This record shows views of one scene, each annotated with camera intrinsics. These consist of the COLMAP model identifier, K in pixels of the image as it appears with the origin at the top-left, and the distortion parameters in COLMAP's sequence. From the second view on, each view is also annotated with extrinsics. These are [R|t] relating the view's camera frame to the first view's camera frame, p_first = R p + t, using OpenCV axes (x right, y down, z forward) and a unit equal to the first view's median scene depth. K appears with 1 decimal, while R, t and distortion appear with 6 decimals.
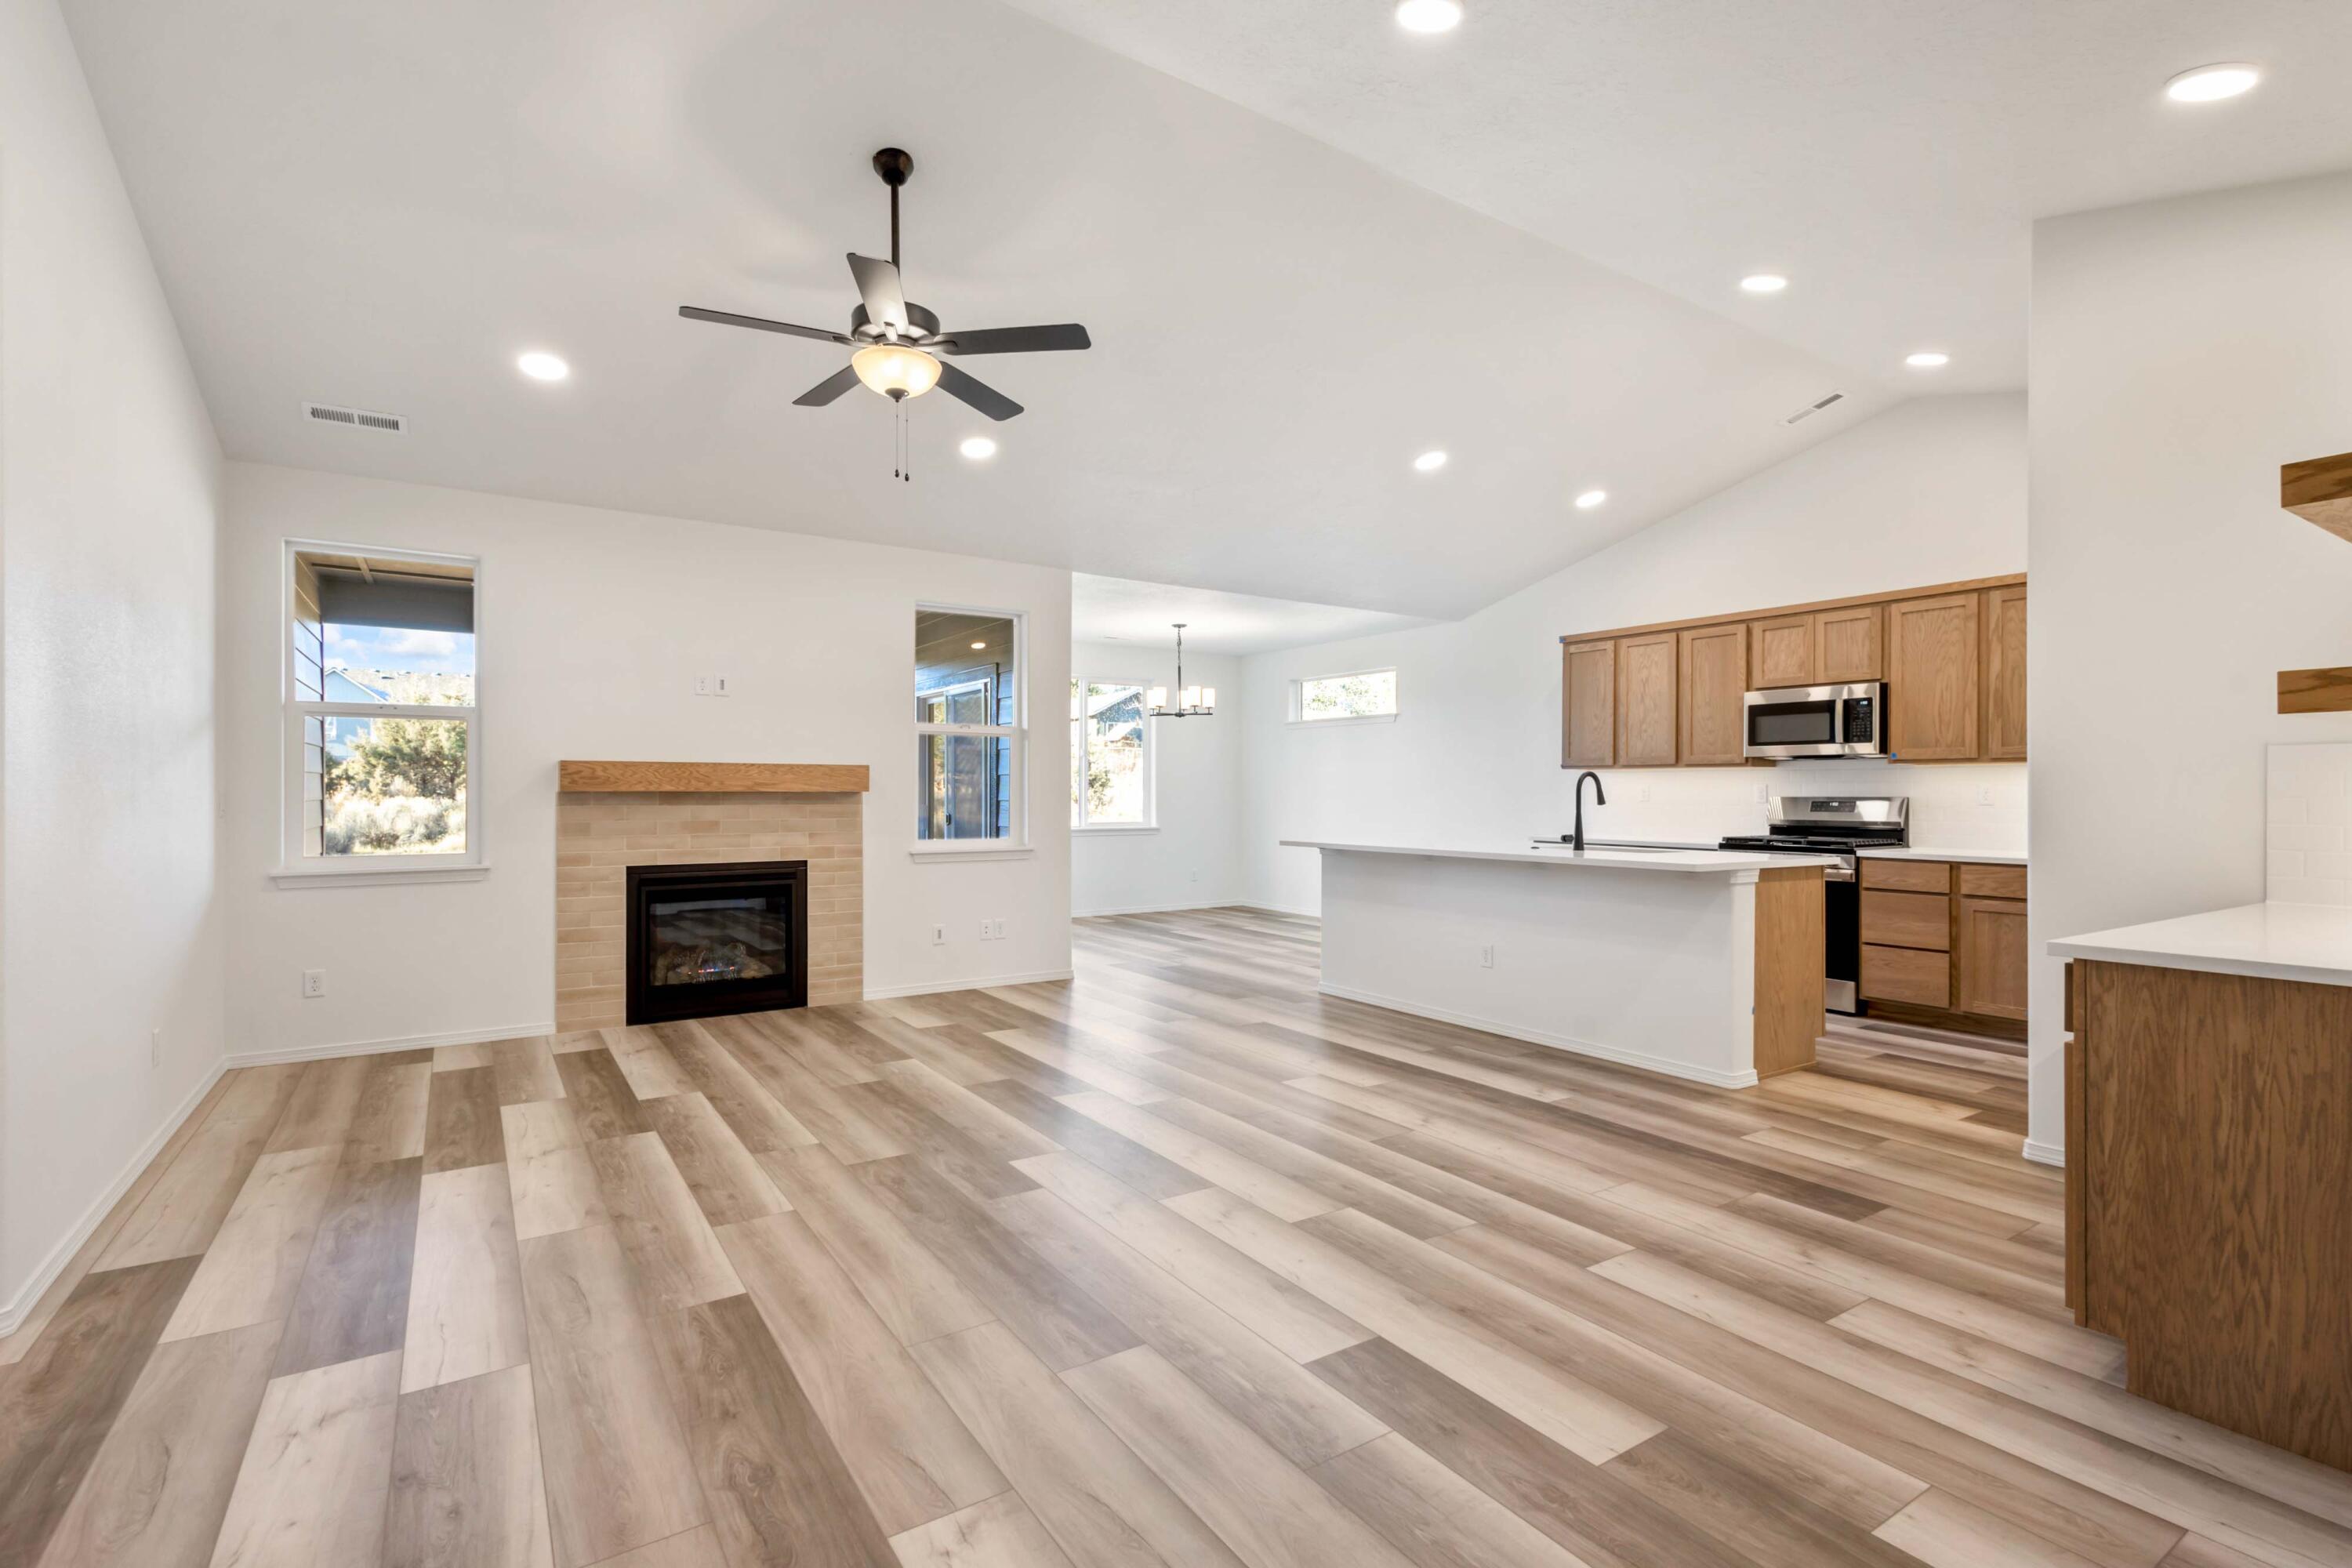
lens RADIAL K [[1078.2, 0, 1171.9], [0, 1078.2, 792.3], [0, 0, 1]] dist [0.017136, -0.005668]
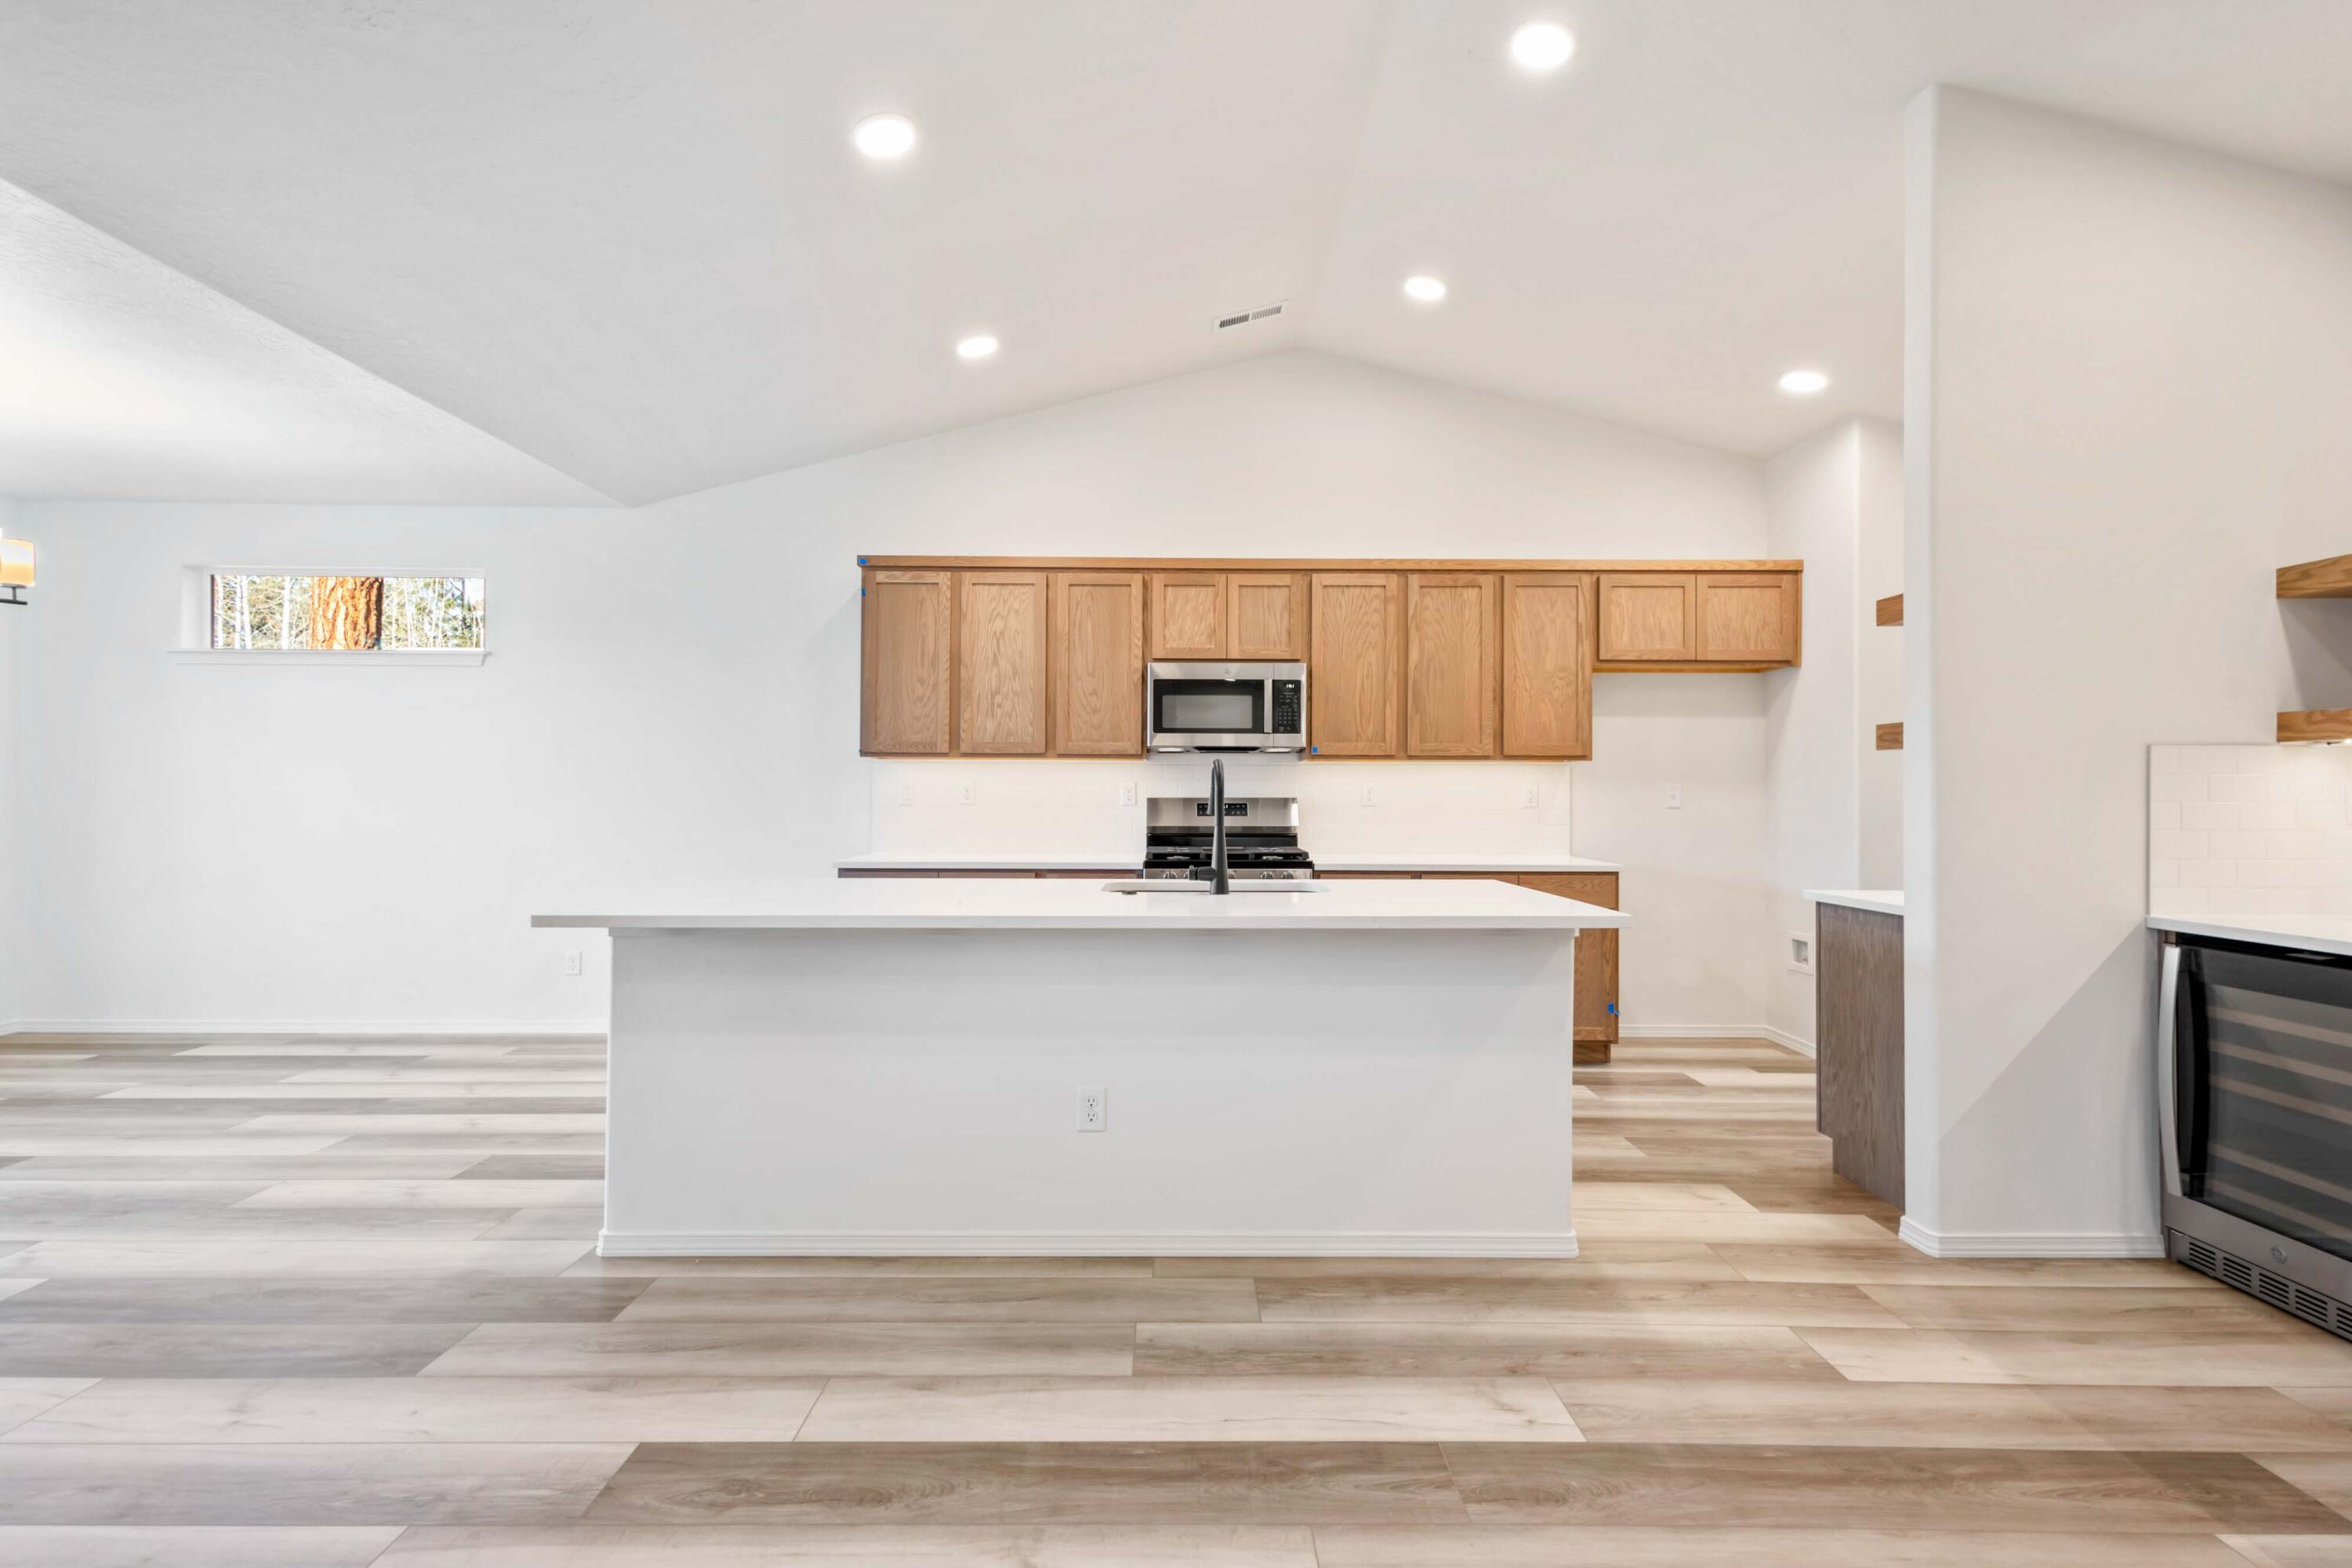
lens RADIAL K [[1078.2, 0, 1171.0], [0, 1078.2, 780.7], [0, 0, 1]] dist [0.017136, -0.005668]
pose [[0.548062, 0.008689, 0.836392, -0.148317], [-0.002225, 0.999958, -0.008931, -0.001866], [-0.836434, 0.003034, 0.548059, 0.822828]]
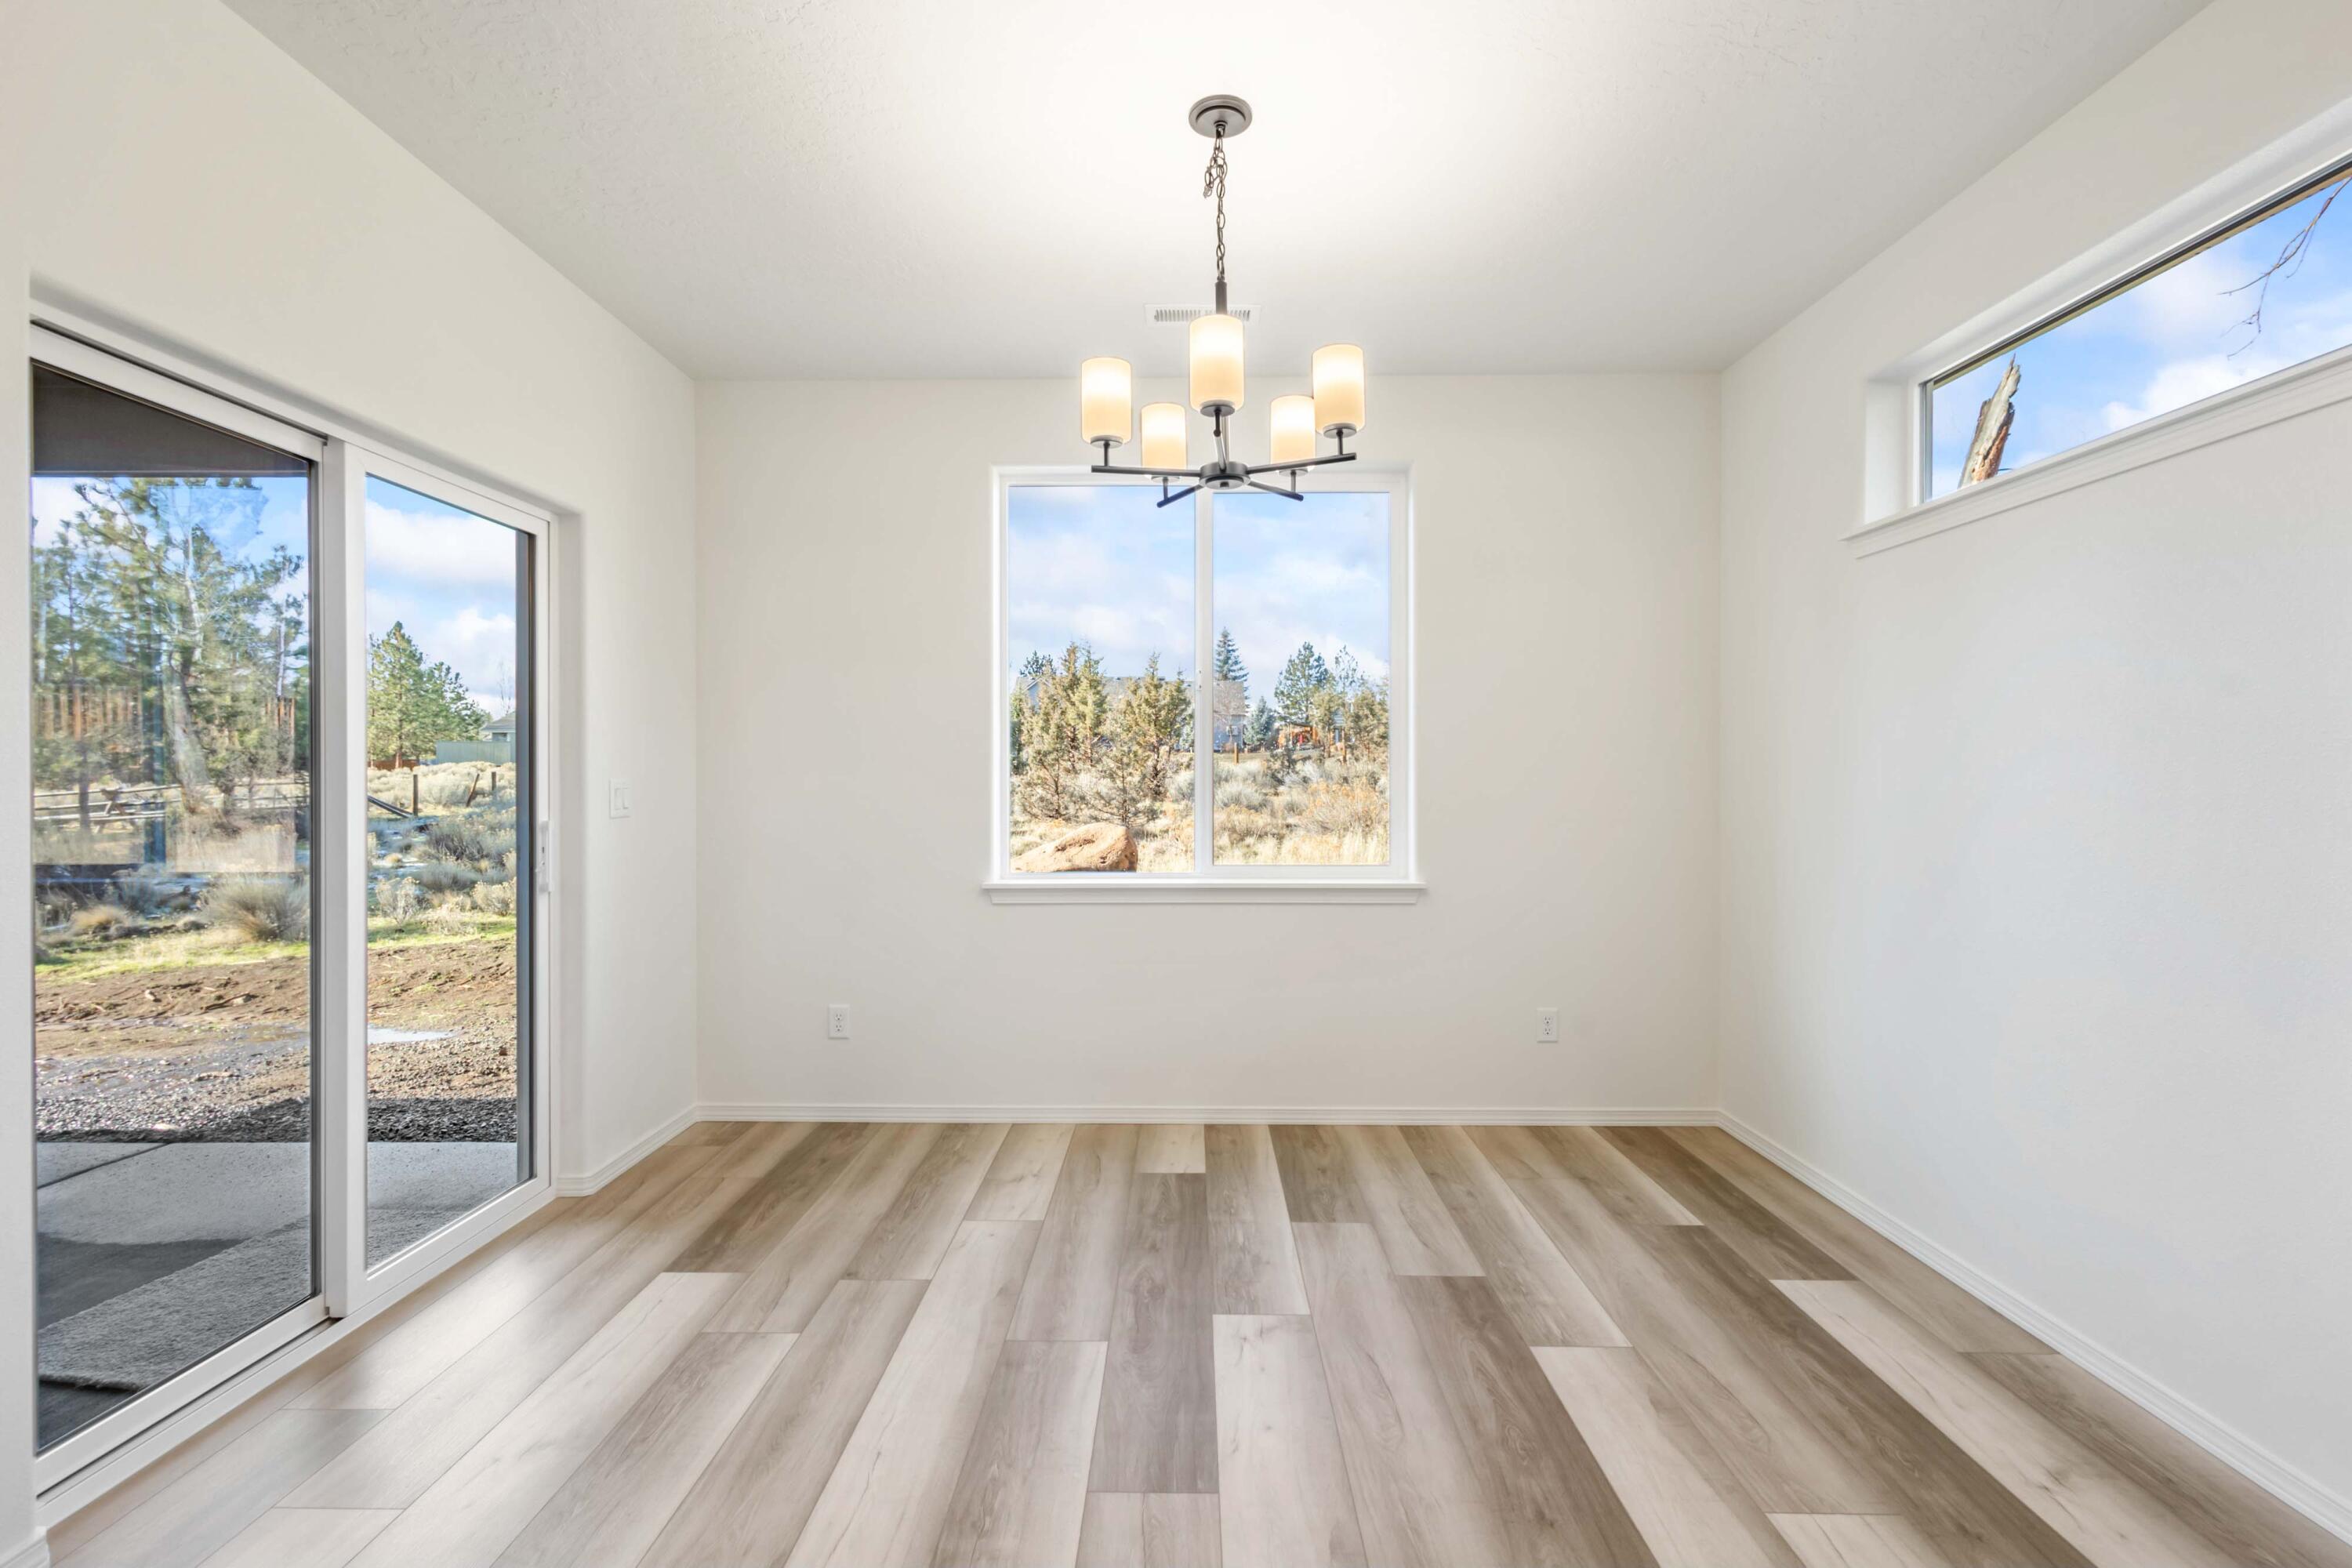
lens RADIAL K [[1078.2, 0, 1169.1], [0, 1078.2, 777.6], [0, 0, 1]] dist [0.017136, -0.005668]
pose [[0.823487, -0.002846, -0.567328, 0.281817], [0.000594, 0.999991, -0.004153, -0.002587], [0.567335, 0.003083, 0.823481, 1.601213]]
